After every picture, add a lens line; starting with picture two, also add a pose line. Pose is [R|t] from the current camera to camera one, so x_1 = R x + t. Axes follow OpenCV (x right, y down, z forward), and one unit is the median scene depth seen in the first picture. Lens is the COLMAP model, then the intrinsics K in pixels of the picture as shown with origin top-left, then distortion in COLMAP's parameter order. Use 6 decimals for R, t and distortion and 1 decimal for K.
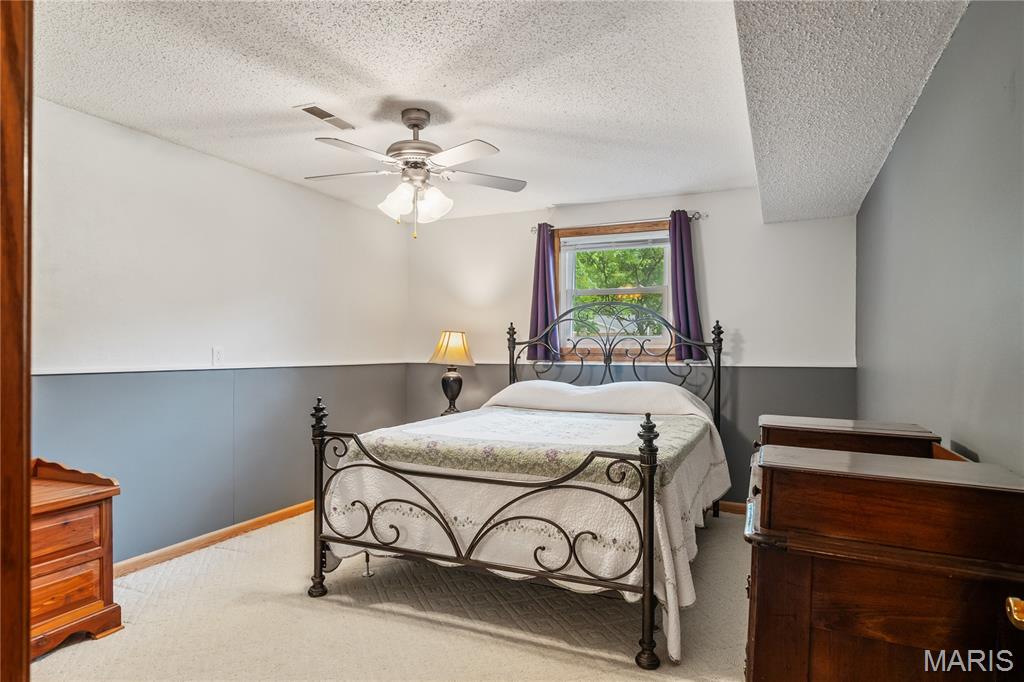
lens RADIAL K [[602.9, 0, 508.7], [0, 602.9, 342.6], [0, 0, 1]] dist [-0.001415, 0.001627]
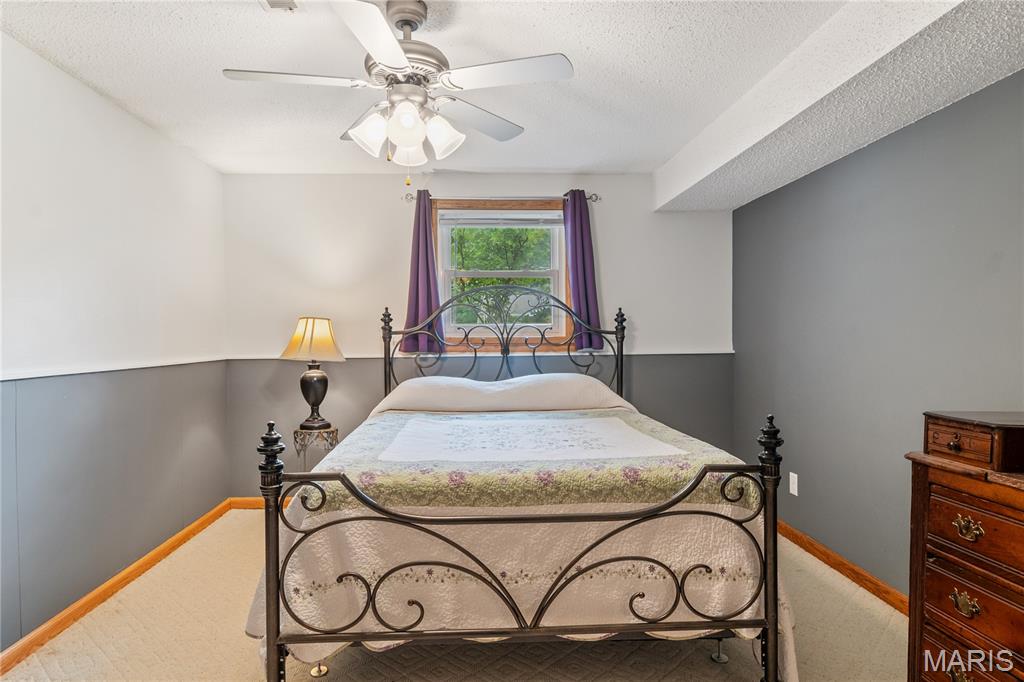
lens RADIAL K [[602.9, 0, 511.7], [0, 602.9, 342.1], [0, 0, 1]] dist [-0.001415, 0.001627]
pose [[0.891197, -0.014539, 0.453384, -0.372733], [0.004892, 0.999736, 0.022445, -0.006043], [-0.453590, -0.017785, 0.891033, 0.319238]]
